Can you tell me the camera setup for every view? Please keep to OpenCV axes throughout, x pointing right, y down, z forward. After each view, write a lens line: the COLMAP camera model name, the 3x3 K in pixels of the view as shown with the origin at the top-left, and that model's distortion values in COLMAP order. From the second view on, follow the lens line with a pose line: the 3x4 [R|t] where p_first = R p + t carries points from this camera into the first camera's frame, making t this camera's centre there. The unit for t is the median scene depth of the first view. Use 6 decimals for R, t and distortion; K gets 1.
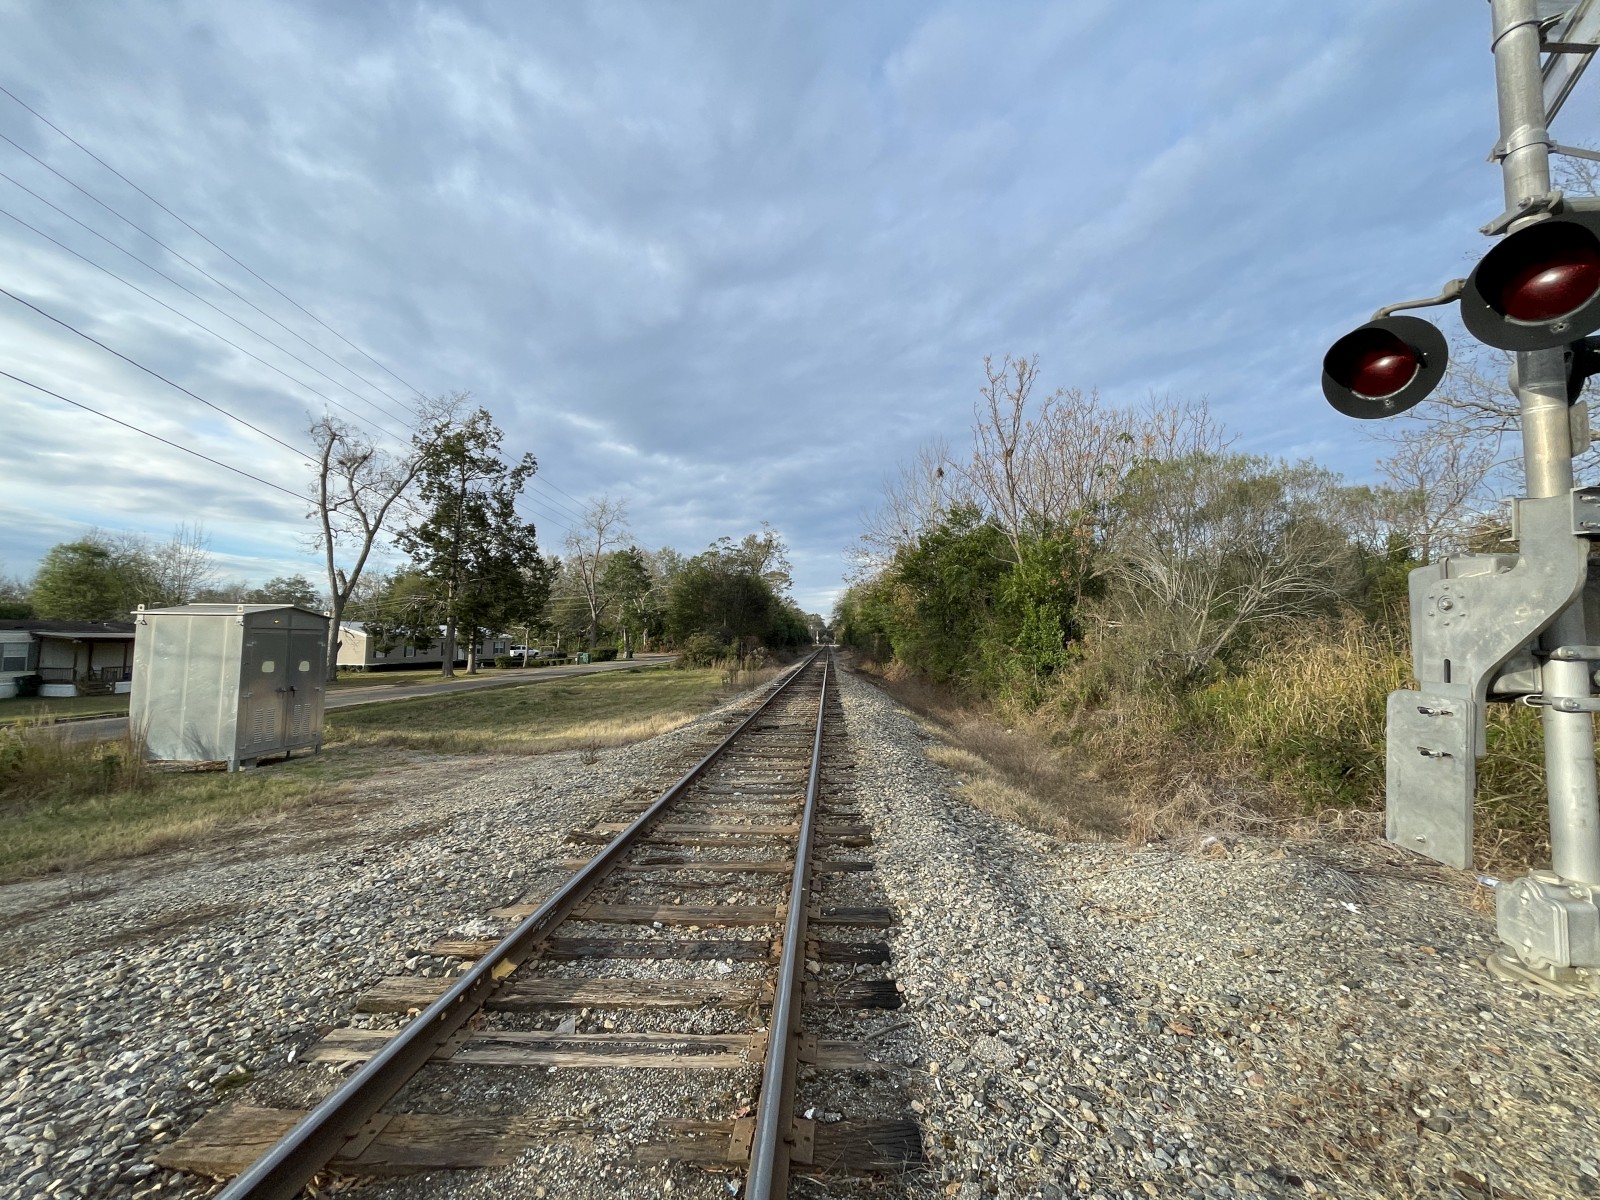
lens RADIAL K [[643.9, 0, 812.4], [0, 643.9, 593.5], [0, 0, 1]] dist [-0.000483, 0.000296]
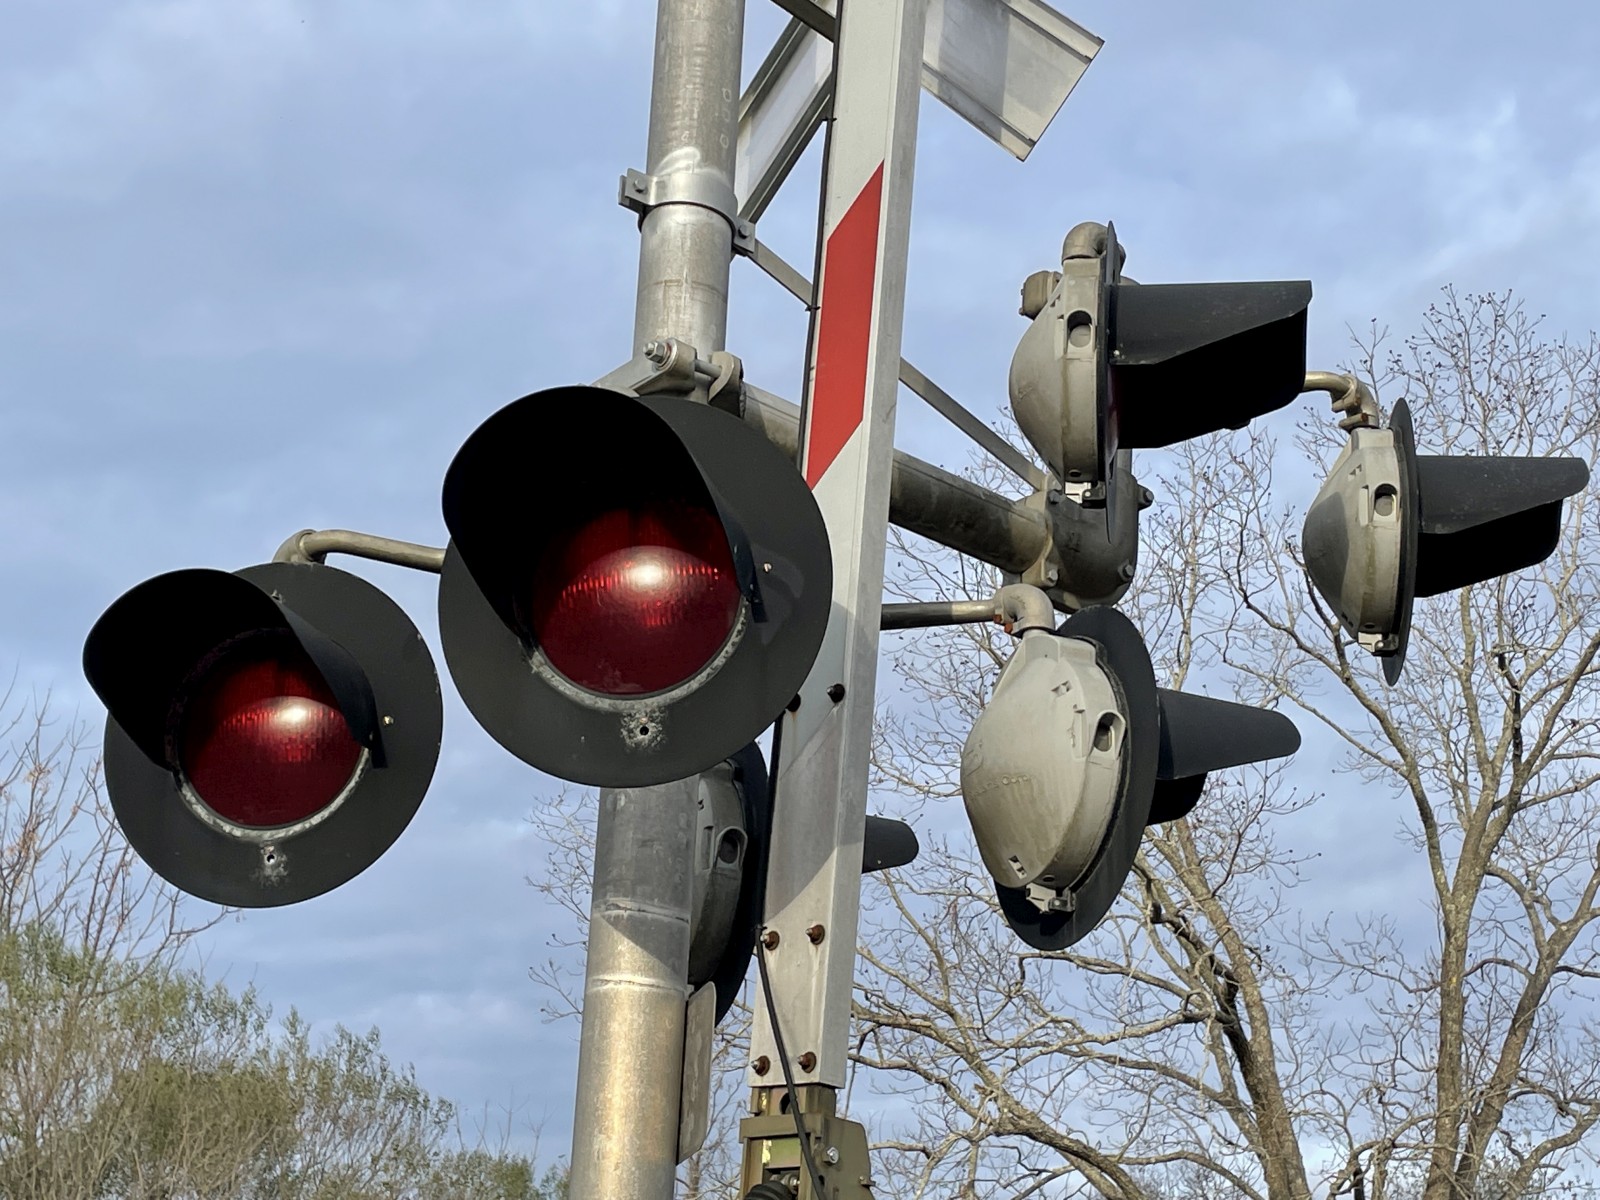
lens RADIAL K [[2616.6, 0, 805.6], [0, 2616.6, 612.0], [0, 0, 1]] dist [0.164521, 0.000000]
pose [[0.693323, 0.295096, 0.657435, 0.165158], [-0.086749, 0.939854, -0.330378, -0.025334], [-0.715386, 0.172027, 0.677222, 0.034397]]
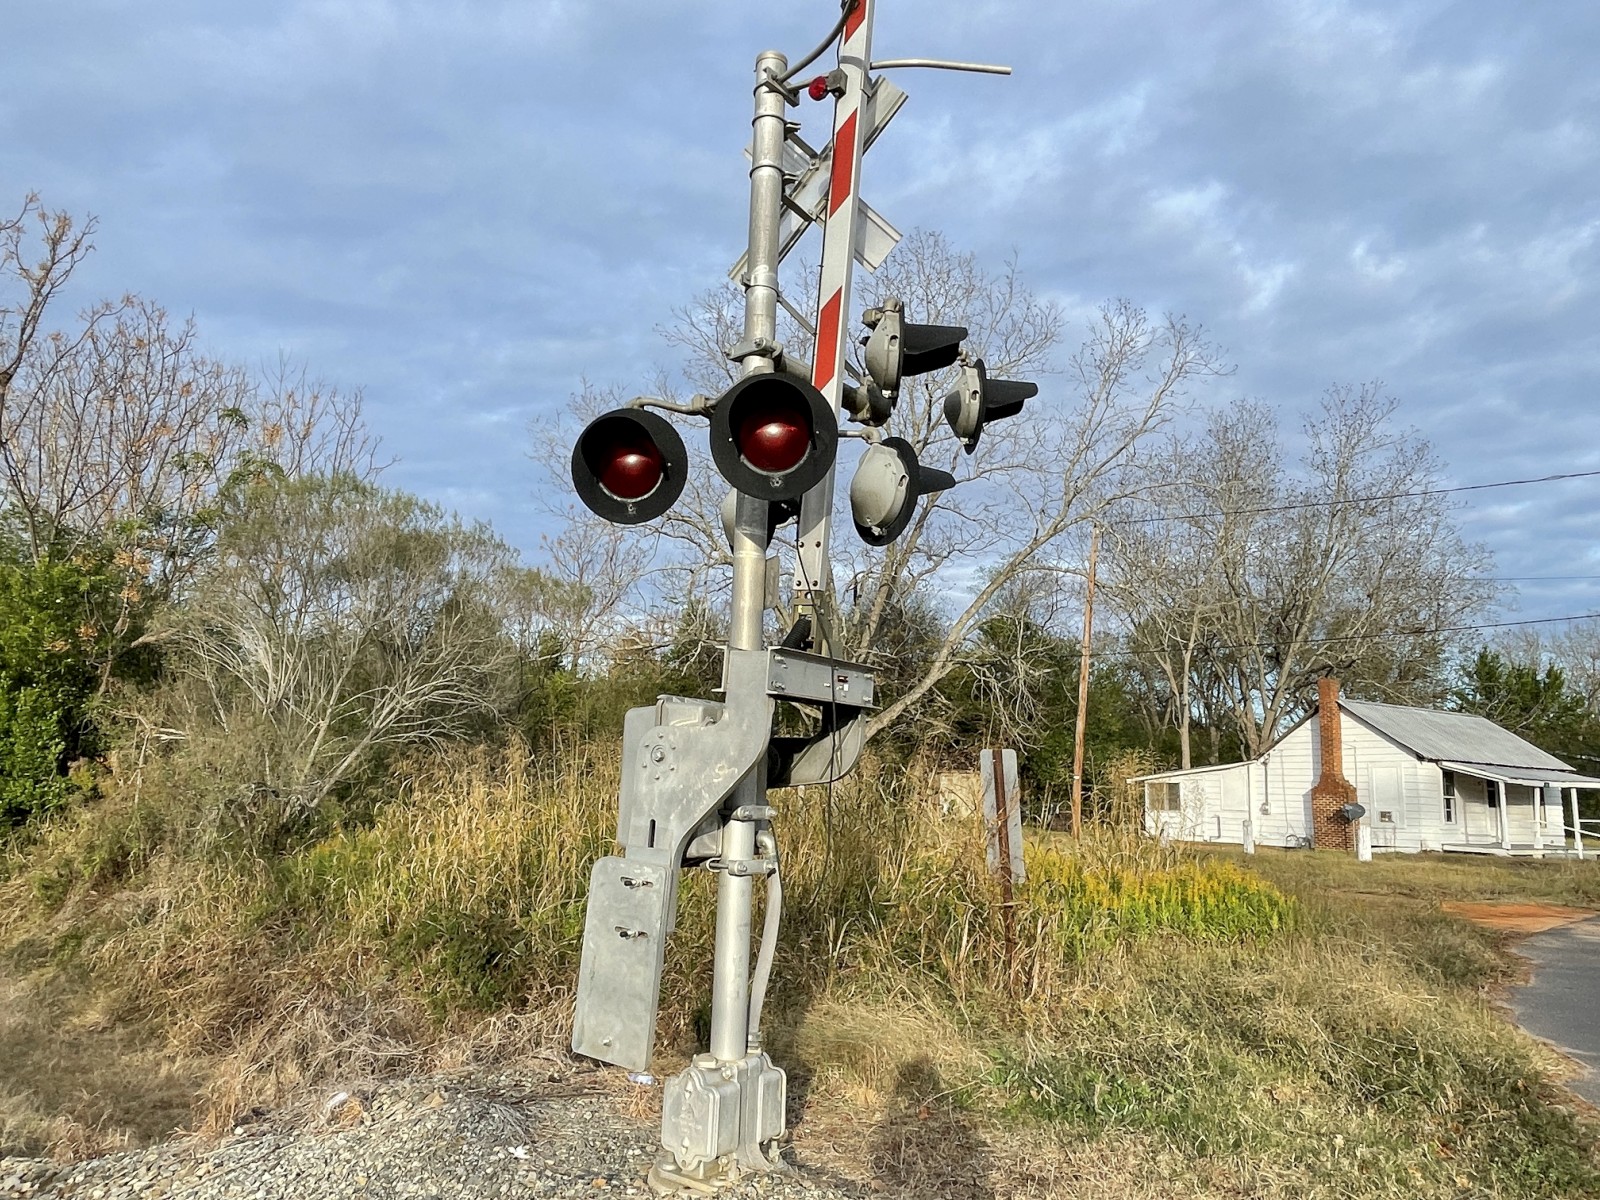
lens RADIAL K [[1102.1, 0, 791.6], [0, 1102.1, 591.1], [0, 0, 1]] dist [0.003418, 0.005743]
pose [[0.566647, 0.156868, 0.808891, -0.078216], [-0.093706, 0.987610, -0.125883, -0.016365], [-0.818615, -0.004466, 0.574325, 0.001467]]
